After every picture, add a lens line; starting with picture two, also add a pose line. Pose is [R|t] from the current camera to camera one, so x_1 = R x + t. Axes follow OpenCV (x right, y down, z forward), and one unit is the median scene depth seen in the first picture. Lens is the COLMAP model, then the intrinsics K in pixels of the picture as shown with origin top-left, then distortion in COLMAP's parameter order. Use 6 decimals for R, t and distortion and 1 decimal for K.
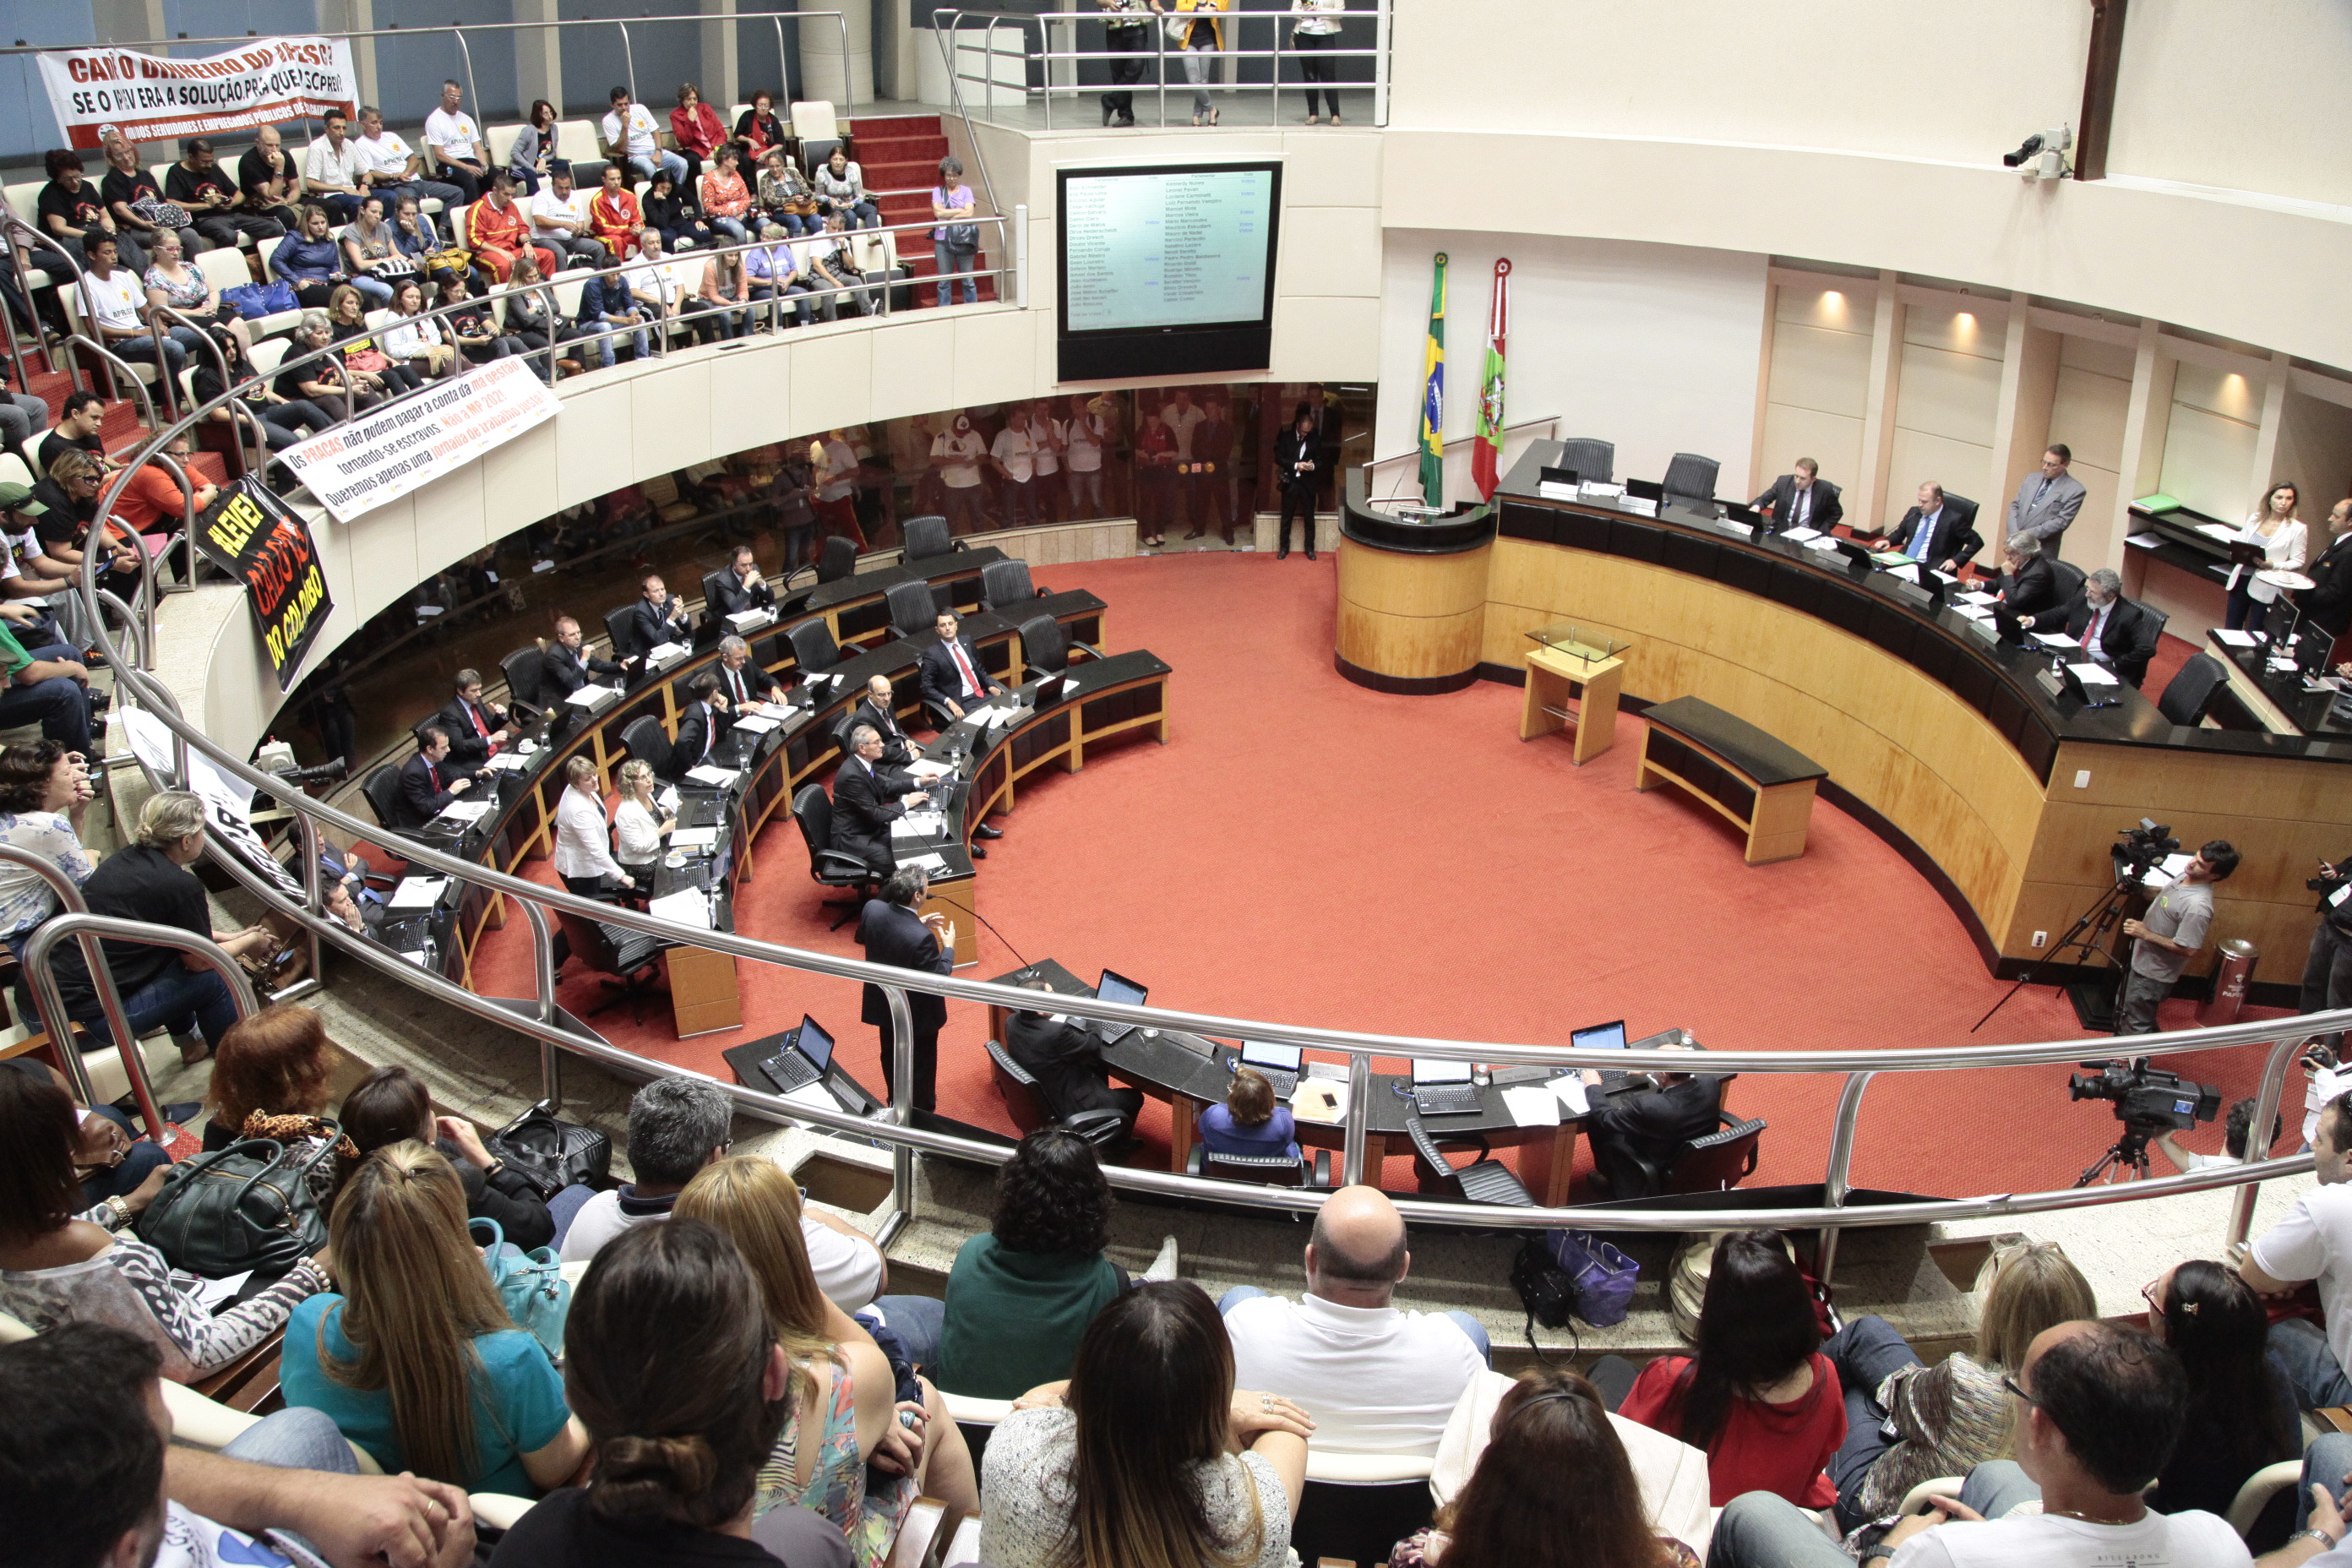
lens RADIAL K [[1652.4, 0, 1177.4], [0, 1652.4, 793.1], [0, 0, 1]] dist [-0.113709, 0.075572]
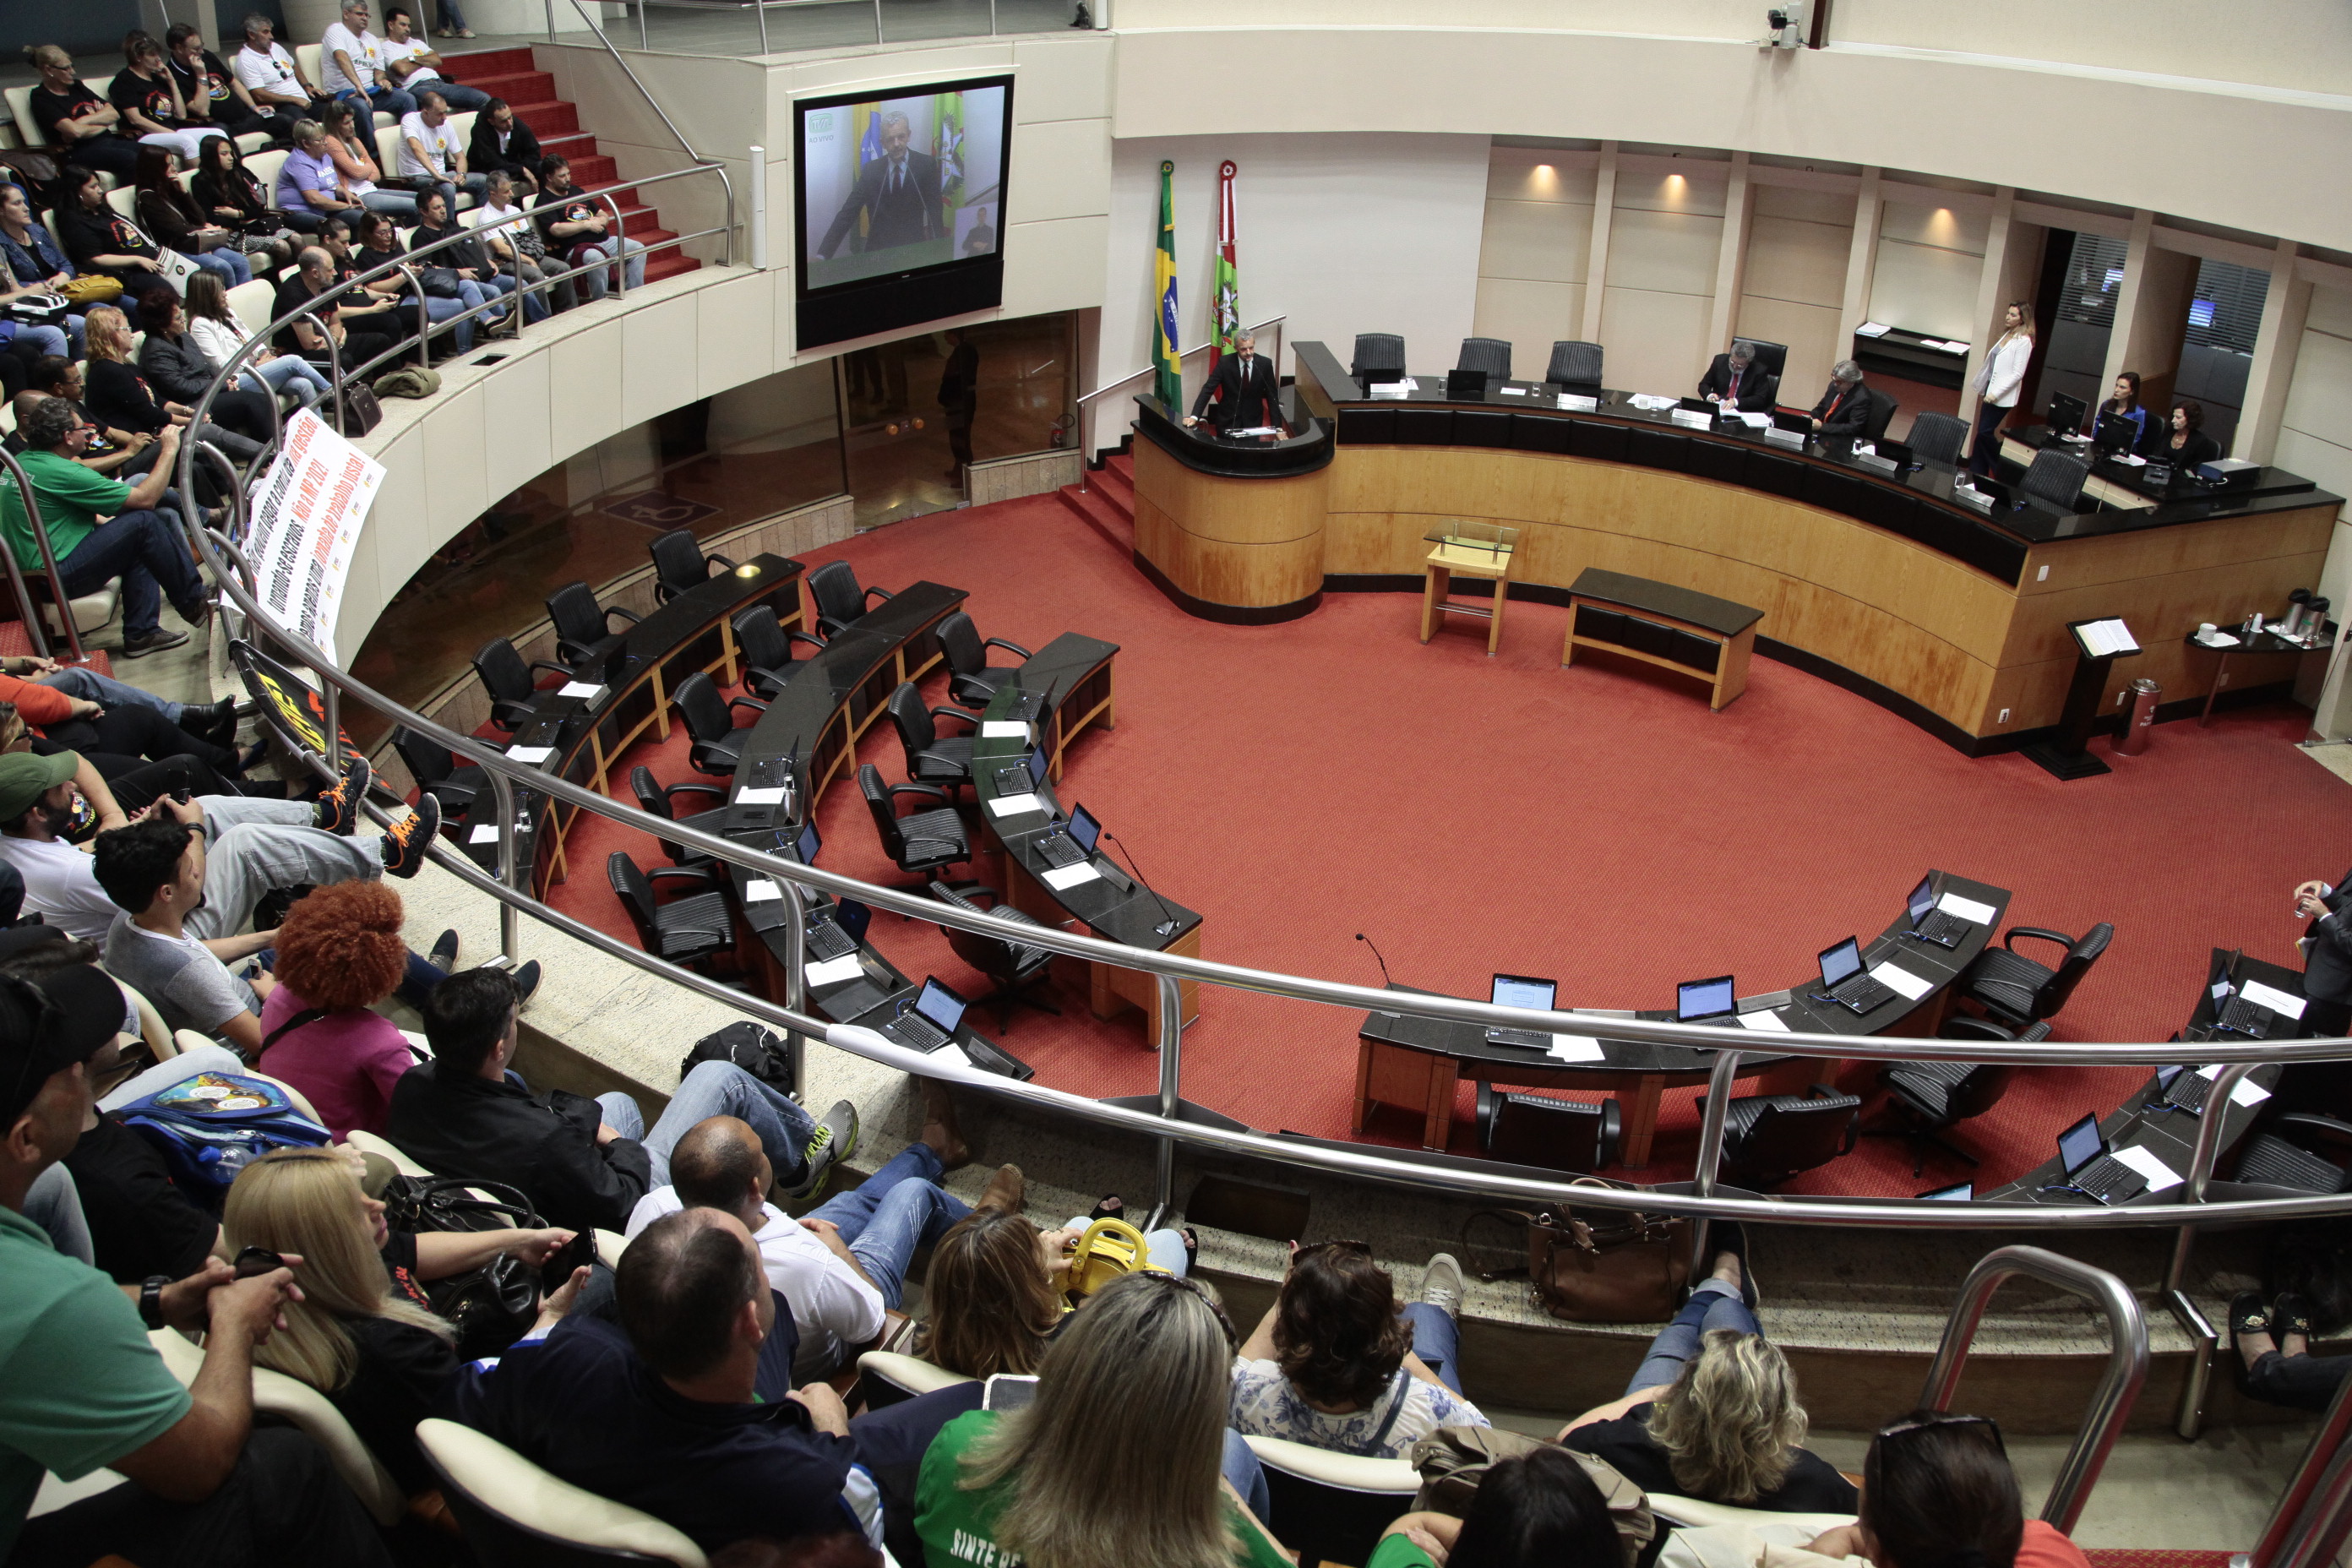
lens RADIAL K [[1648.8, 0, 1187.5], [0, 1648.8, 795.8], [0, 0, 1]] dist [-0.113526, 0.075199]
pose [[0.867209, -0.247611, 0.432015, -0.363761], [0.221910, 0.968859, 0.109854, -0.082555], [-0.445763, 0.000602, 0.895151, 0.164263]]
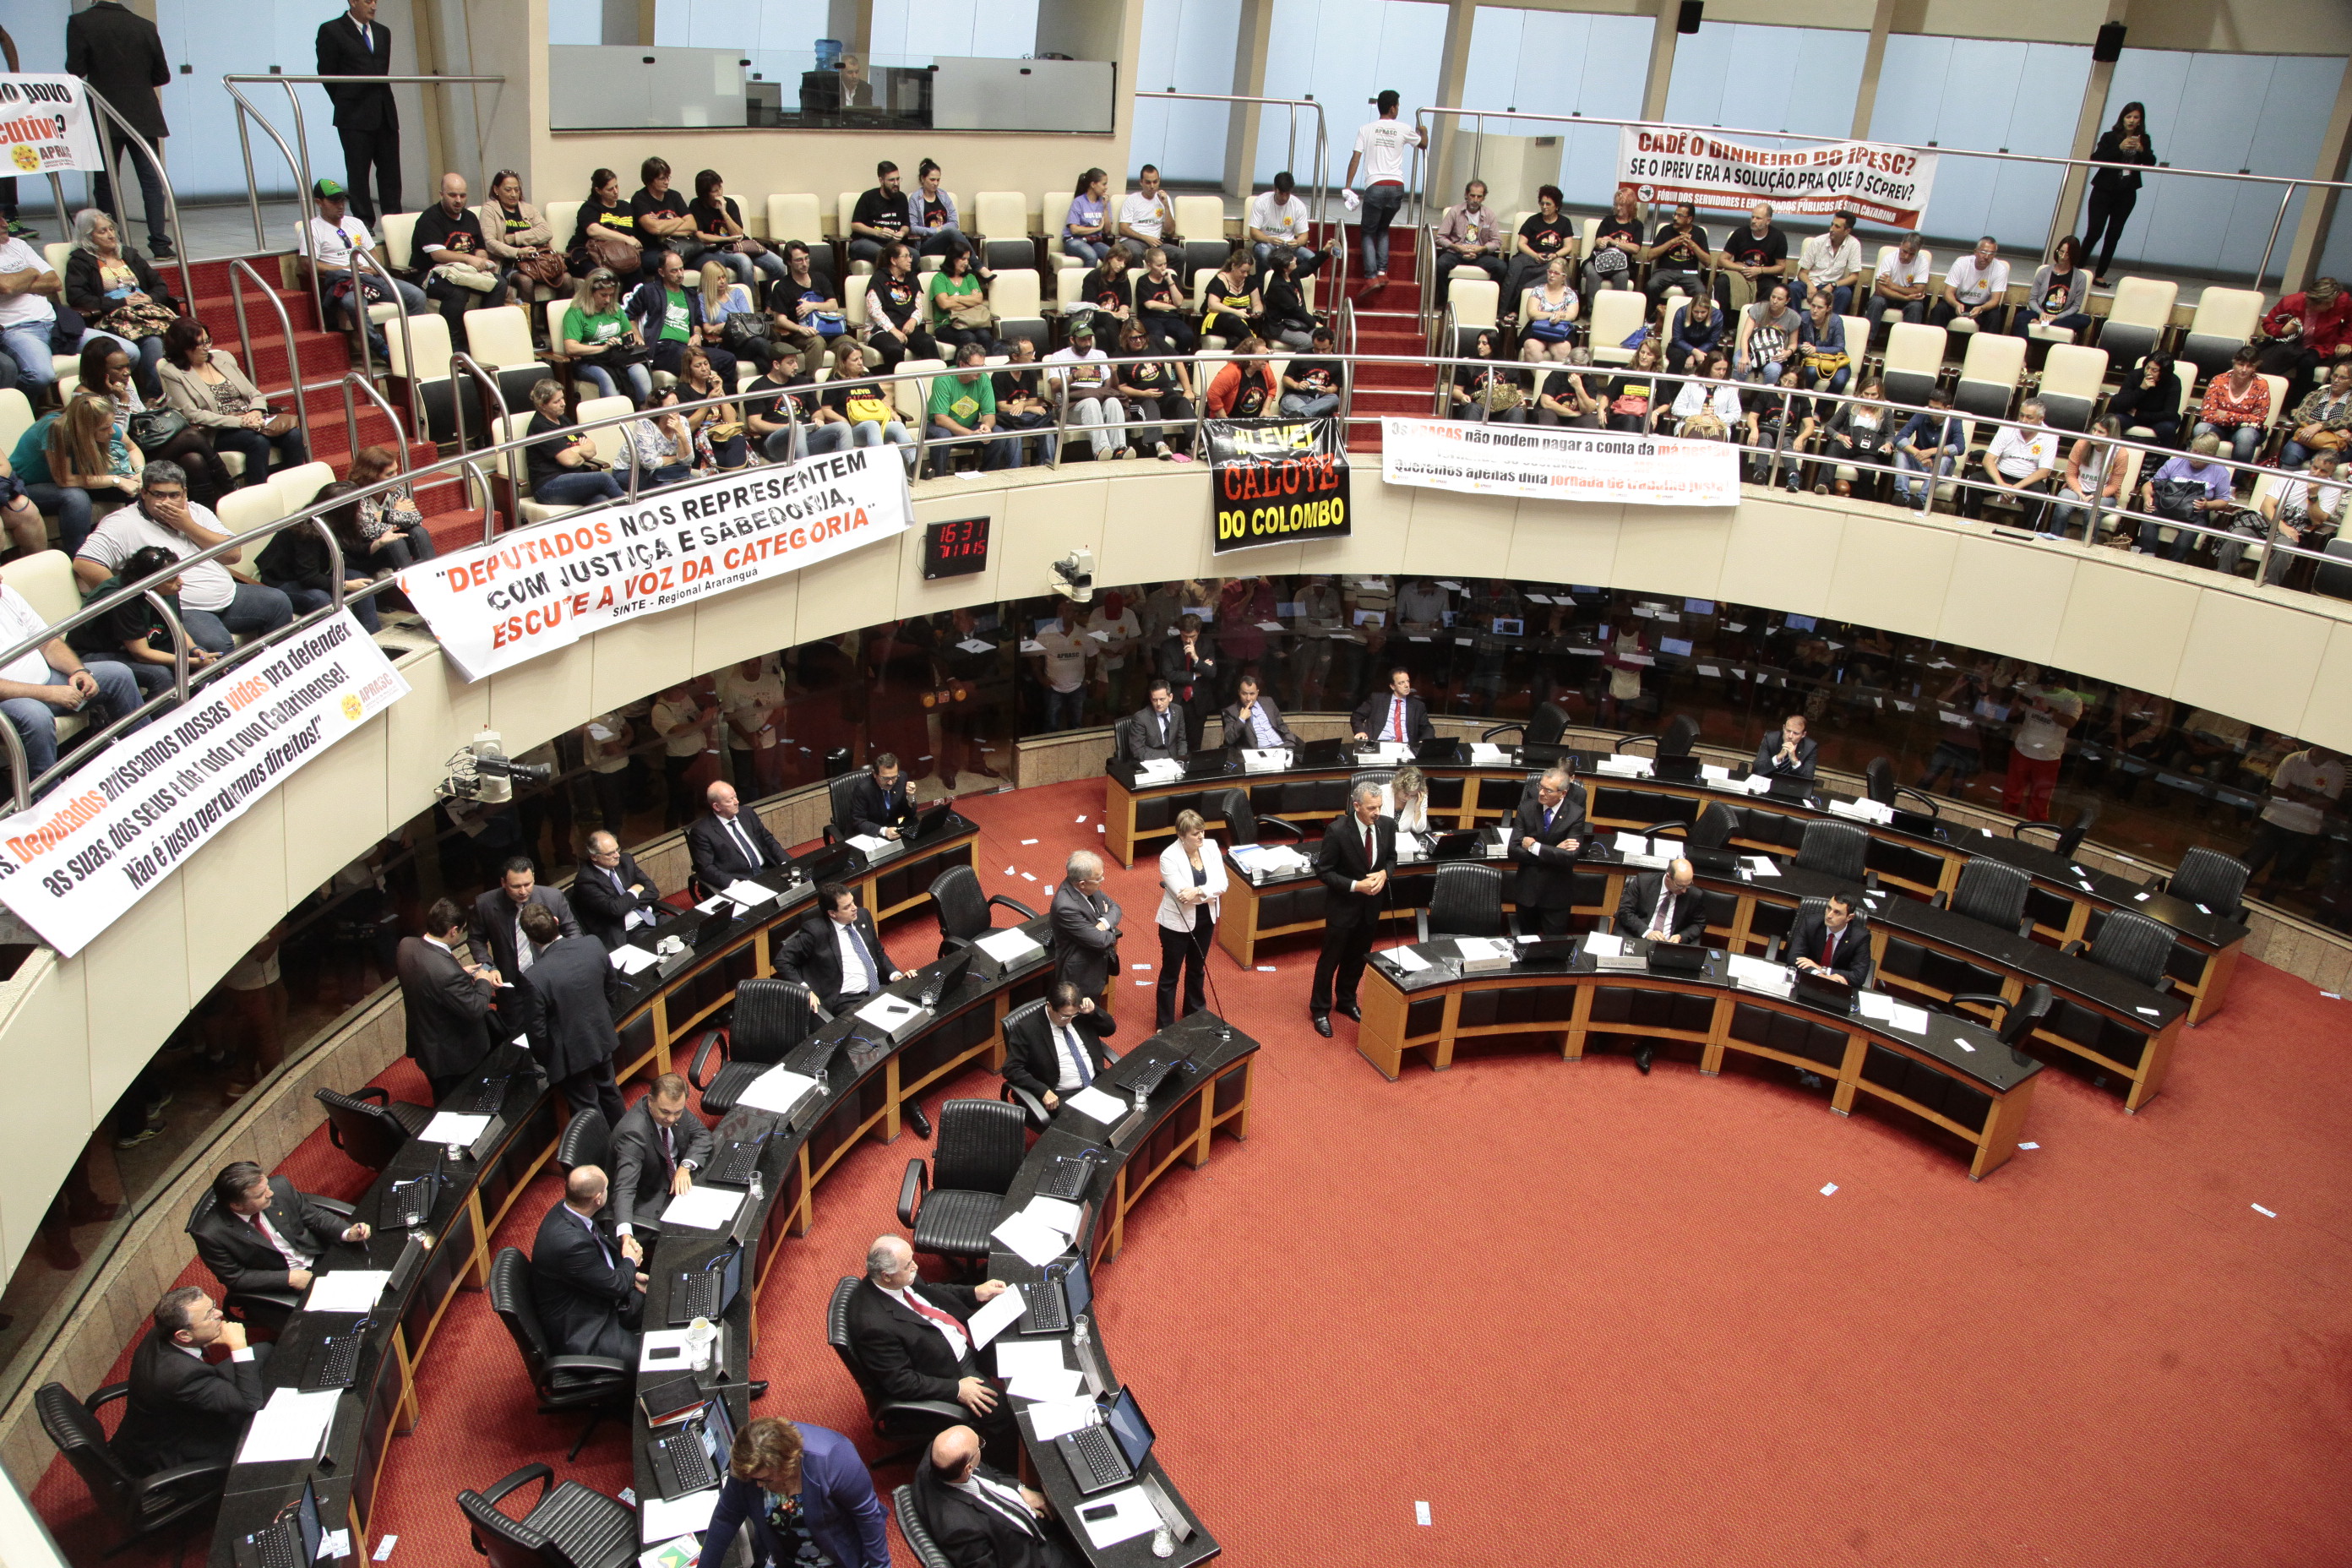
lens RADIAL K [[1652.4, 0, 1177.4], [0, 1652.4, 793.1], [0, 0, 1]] dist [-0.113709, 0.075572]
pose [[0.112887, 0.427816, -0.896788, 0.501179], [-0.498676, 0.805048, 0.321278, -0.213716], [0.859406, 0.410939, 0.304222, 0.403449]]
